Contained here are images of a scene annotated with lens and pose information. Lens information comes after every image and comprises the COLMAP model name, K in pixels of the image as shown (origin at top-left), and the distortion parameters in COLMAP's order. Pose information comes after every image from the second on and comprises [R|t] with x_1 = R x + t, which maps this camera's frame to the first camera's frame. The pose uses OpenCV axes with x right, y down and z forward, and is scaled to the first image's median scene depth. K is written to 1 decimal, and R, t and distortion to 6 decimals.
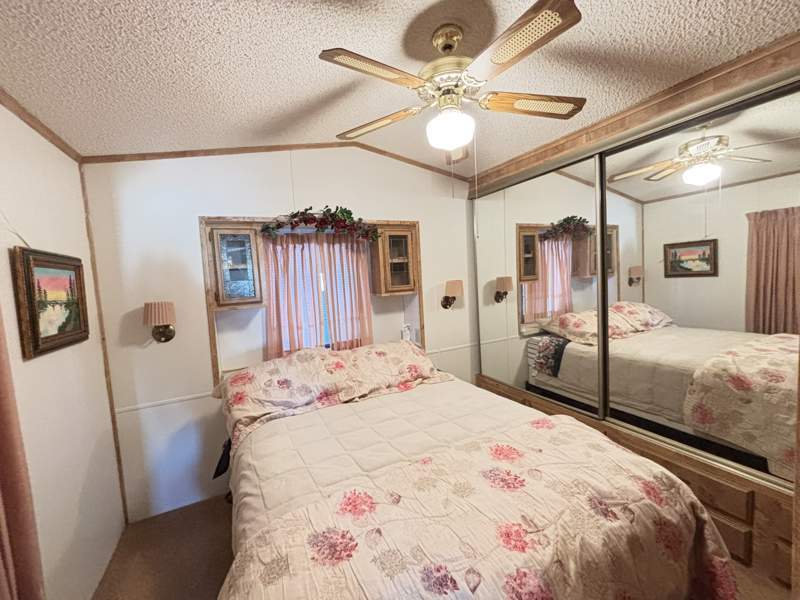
lens RADIAL K [[325.1, 0, 398.0], [0, 325.1, 299.6], [0, 0, 1]] dist [0.000210, -0.000161]
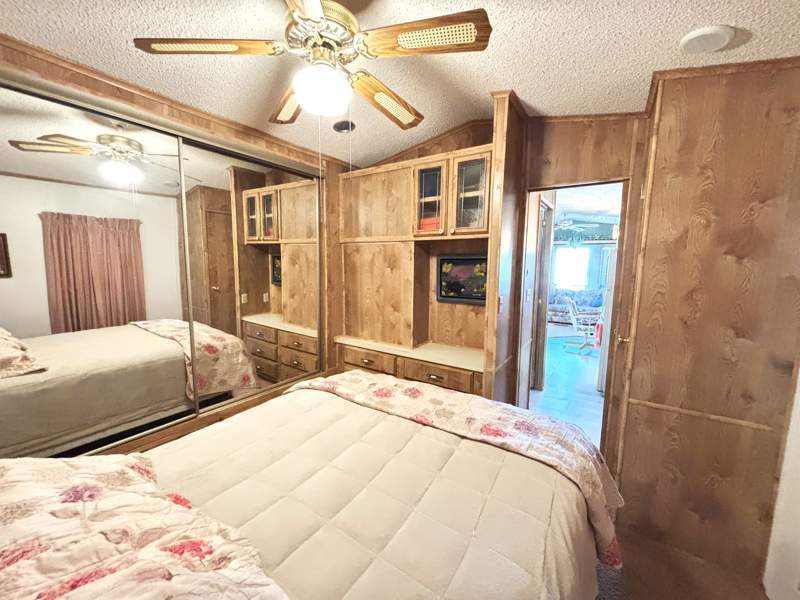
lens RADIAL K [[325.1, 0, 398.0], [0, 325.1, 299.6], [0, 0, 1]] dist [0.000210, -0.000161]
pose [[-0.485595, -0.055150, 0.872443, -0.505027], [0.087251, 0.989967, 0.111143, -0.030687], [-0.869819, 0.130092, -0.475911, 0.918167]]
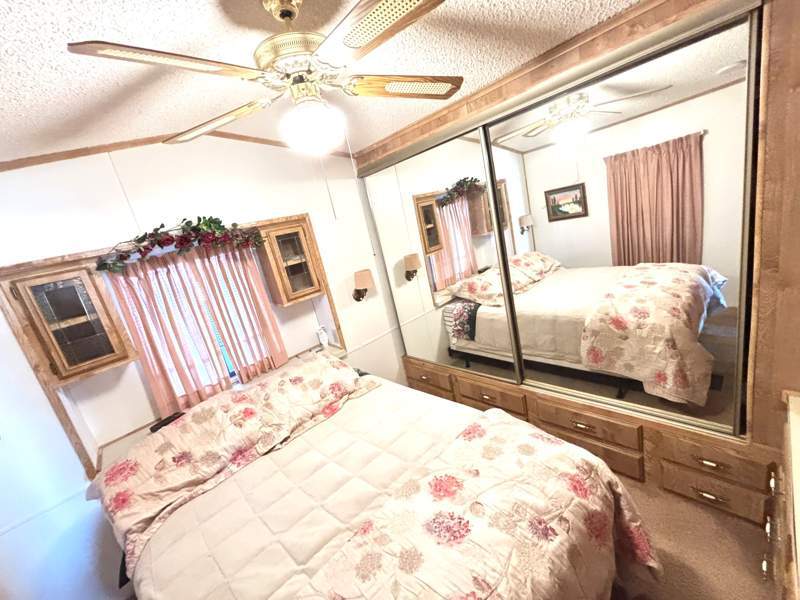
lens RADIAL K [[323.8, 0, 398.3], [0, 323.8, 298.8], [0, 0, 1]] dist [0.000240, 0.000296]
pose [[0.948549, -0.214684, 0.232734, 0.057757], [0.183177, 0.971617, 0.149690, -0.141142], [-0.258264, -0.099357, 0.960951, 0.103193]]
